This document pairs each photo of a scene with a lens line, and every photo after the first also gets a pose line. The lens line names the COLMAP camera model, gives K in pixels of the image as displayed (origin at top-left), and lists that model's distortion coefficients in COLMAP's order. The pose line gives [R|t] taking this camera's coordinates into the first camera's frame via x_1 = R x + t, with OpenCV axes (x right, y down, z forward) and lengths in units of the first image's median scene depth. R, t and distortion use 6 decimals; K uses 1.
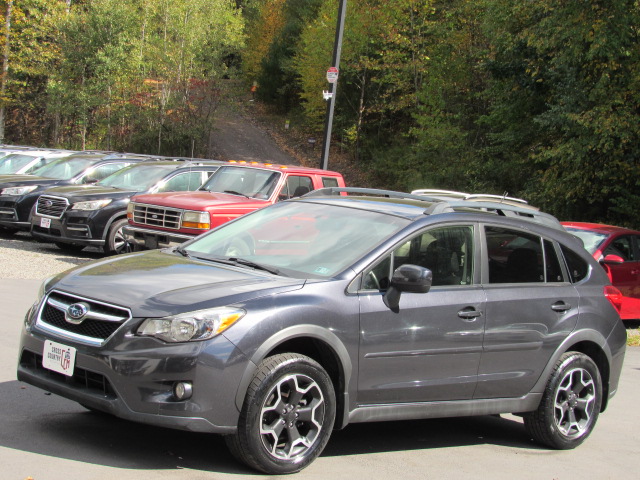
lens RADIAL K [[1353.4, 0, 320.0], [0, 1353.4, 240.0], [0, 0, 1]] dist [-0.120624, 0.034729]
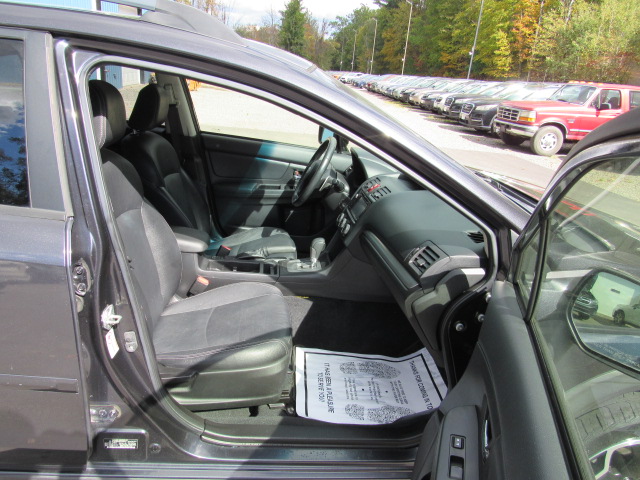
lens RADIAL K [[460.7, 0, 320.0], [0, 460.7, 240.0], [0, 0, 1]] dist [-0.009222, 0.003657]
pose [[0.769502, 0.187064, -0.610634, 0.083771], [-0.037842, 0.967816, 0.248798, 0.002280], [0.637523, -0.168343, 0.751815, 0.345710]]
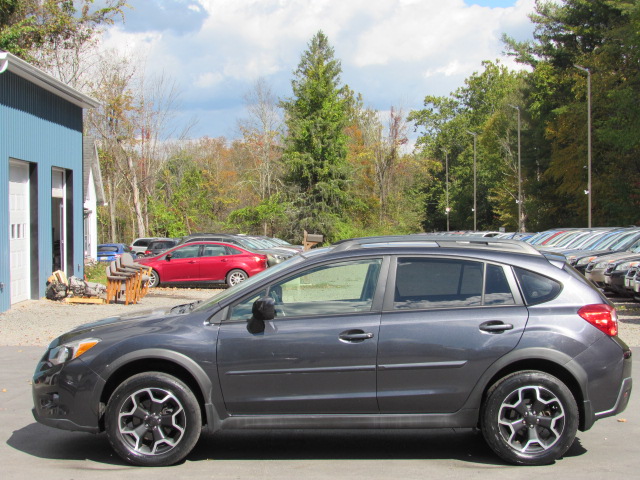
lens RADIAL K [[1353.4, 0, 320.0], [0, 1353.4, 240.0], [0, 0, 1]] dist [-0.120624, 0.034729]
pose [[0.723405, -0.111363, -0.681384, 0.340700], [0.059290, 0.993280, -0.099393, 0.033351], [0.687874, 0.031502, 0.725146, 0.060920]]
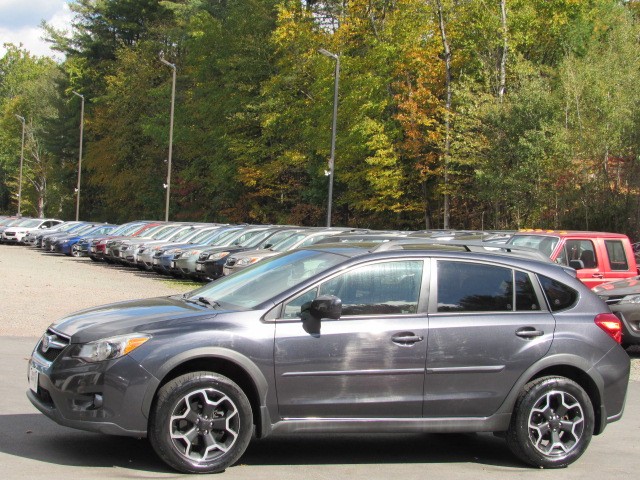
lens RADIAL K [[1353.4, 0, 320.0], [0, 1353.4, 240.0], [0, 0, 1]] dist [-0.120624, 0.034729]
pose [[0.927294, -0.061397, -0.369265, 0.180201], [0.036846, 0.996638, -0.073179, 0.020465], [0.372517, 0.054253, 0.926438, -0.024146]]
